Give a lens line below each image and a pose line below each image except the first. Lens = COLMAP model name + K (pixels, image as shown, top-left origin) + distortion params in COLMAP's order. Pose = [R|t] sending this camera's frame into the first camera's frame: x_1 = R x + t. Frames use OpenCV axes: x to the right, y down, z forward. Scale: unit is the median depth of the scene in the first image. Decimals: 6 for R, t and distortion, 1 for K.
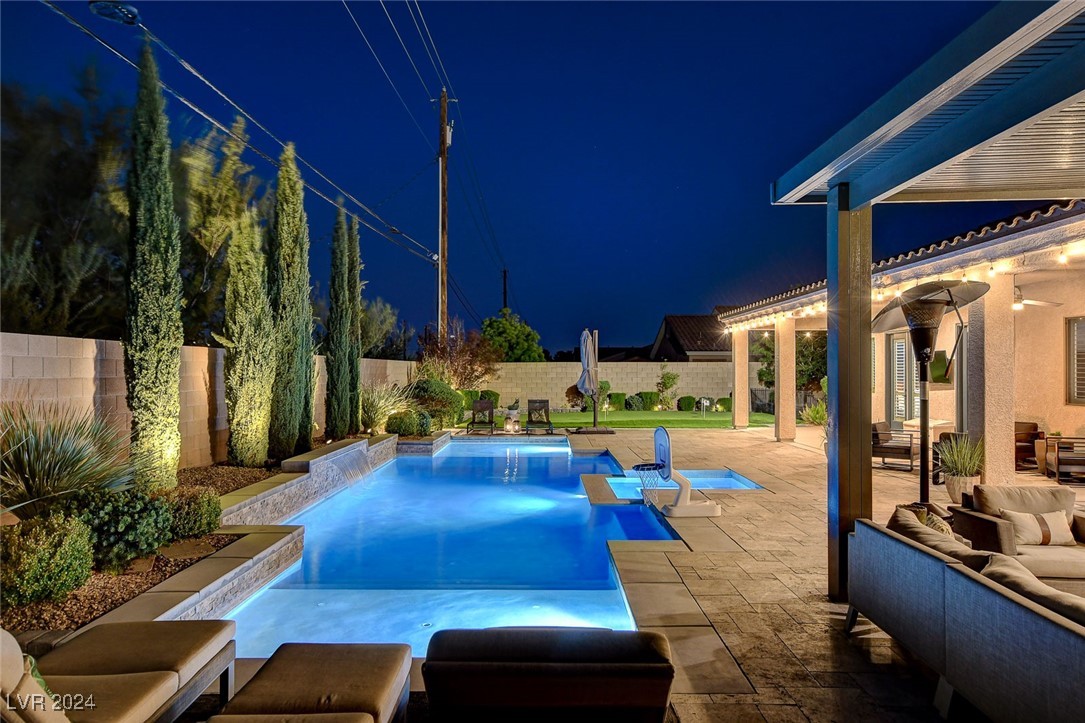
lens RADIAL K [[766.9, 0, 542.5], [0, 766.9, 361.5], [0, 0, 1]] dist [0.000287, 0.001838]
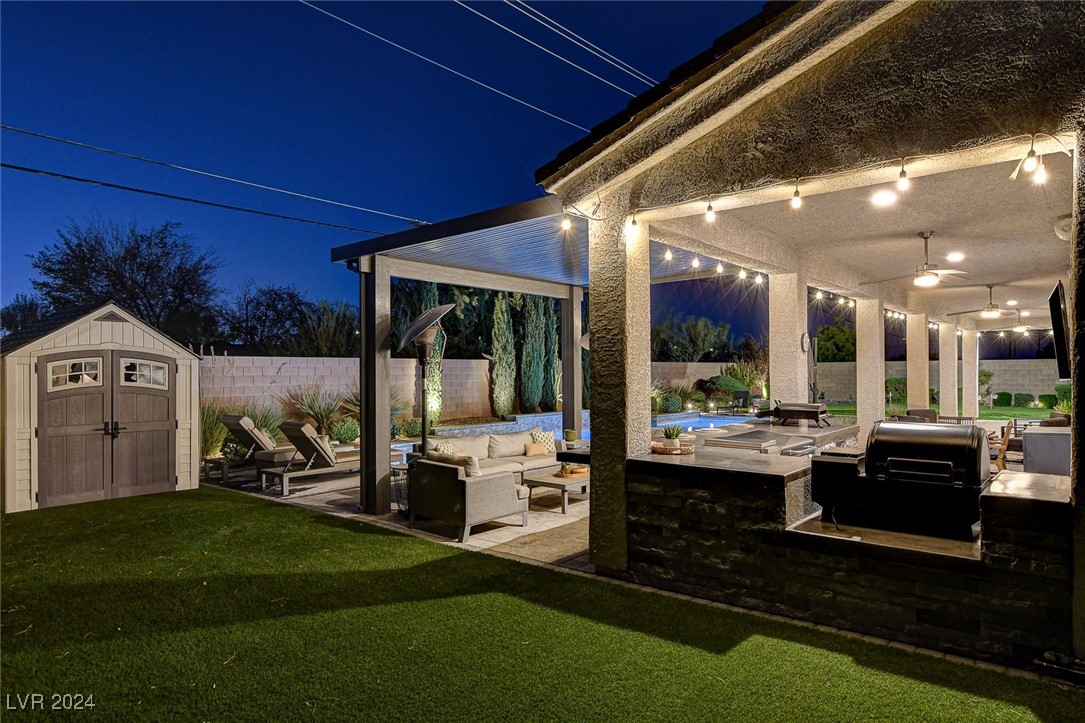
lens RADIAL K [[631.3, 0, 542.5], [0, 631.3, 361.5], [0, 0, 1]] dist [0.009524, 0.003850]
pose [[0.758689, -0.011877, -0.651345, 0.387881], [0.013187, 0.999909, -0.002873, -0.003362], [0.651319, -0.006409, 0.758777, -0.095479]]
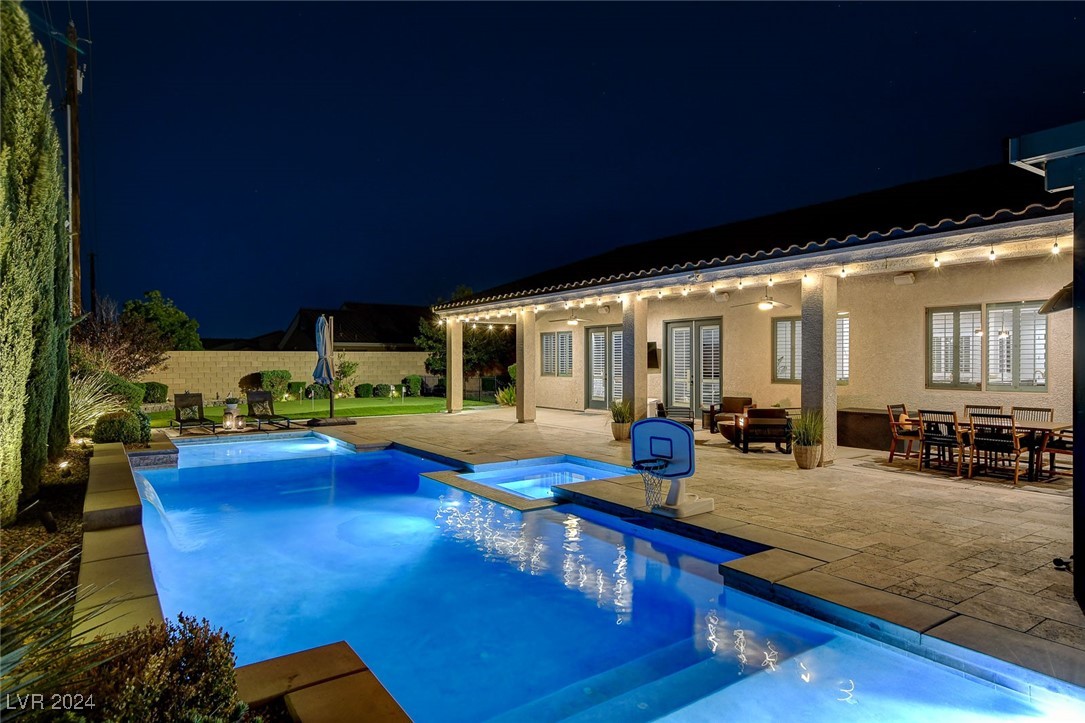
lens RADIAL K [[631.3, 0, 542.5], [0, 631.3, 361.5], [0, 0, 1]] dist [0.009524, 0.003850]
pose [[0.822268, -0.002378, 0.569096, -0.151904], [-0.004796, 0.999927, 0.011108, 0.004846], [-0.569080, -0.011864, 0.822196, 0.191819]]
